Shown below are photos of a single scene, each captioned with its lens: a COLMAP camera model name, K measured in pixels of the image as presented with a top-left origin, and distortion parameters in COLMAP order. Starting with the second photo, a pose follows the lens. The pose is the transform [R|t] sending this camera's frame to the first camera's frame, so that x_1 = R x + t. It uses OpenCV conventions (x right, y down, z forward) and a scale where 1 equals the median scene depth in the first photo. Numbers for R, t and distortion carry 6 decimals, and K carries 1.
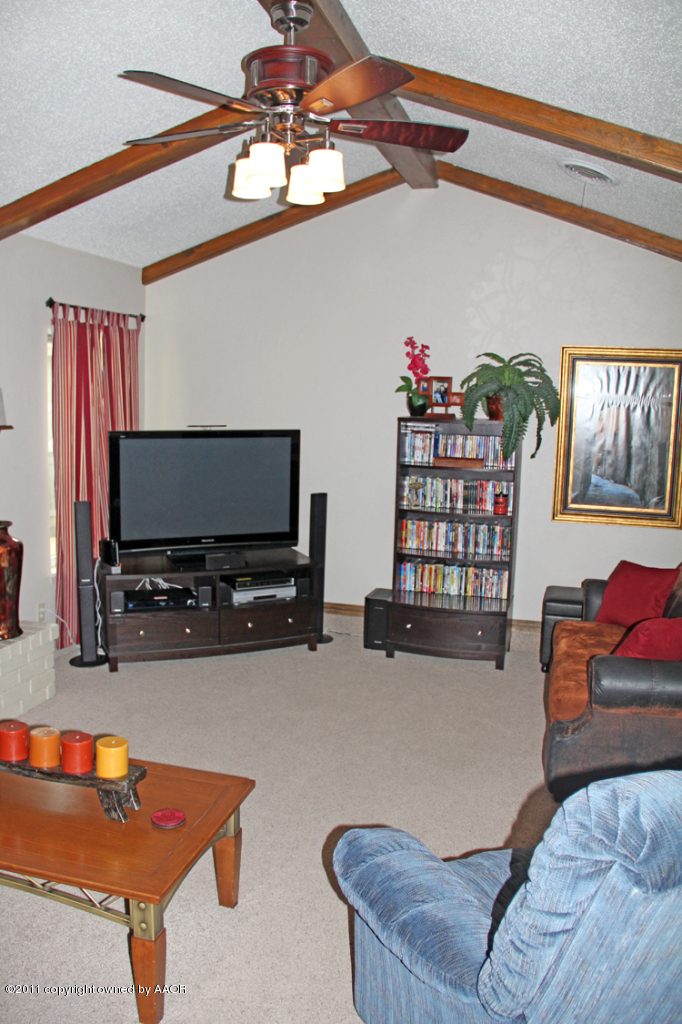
lens RADIAL K [[854.4, 0, 328.4], [0, 854.4, 517.1], [0, 0, 1]] dist [-0.177542, 0.151273]
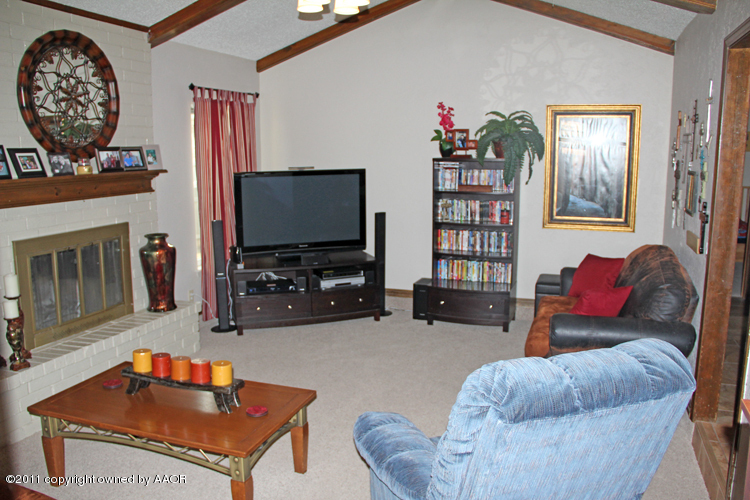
lens RADIAL K [[625.8, 0, 371.7], [0, 625.8, 257.4], [0, 0, 1]] dist [-0.177542, 0.151273]
pose [[0.997438, -0.016727, -0.069556, 0.050668], [0.018702, 0.999438, 0.027836, 0.019826], [0.069051, -0.029065, 0.997190, -0.063580]]
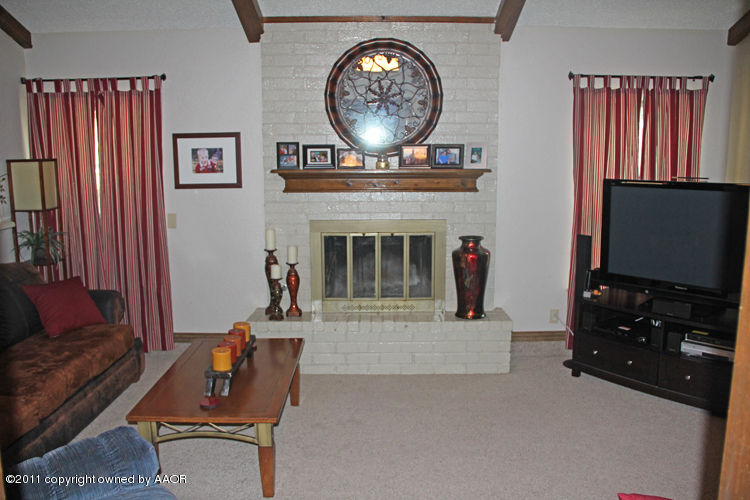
lens RADIAL K [[625.8, 0, 371.7], [0, 625.8, 257.4], [0, 0, 1]] dist [-0.177542, 0.151273]
pose [[0.280359, 0.132032, -0.950772, 0.454036], [-0.127899, 0.986801, 0.099322, -0.034544], [0.951336, 0.093757, 0.293545, 0.425750]]
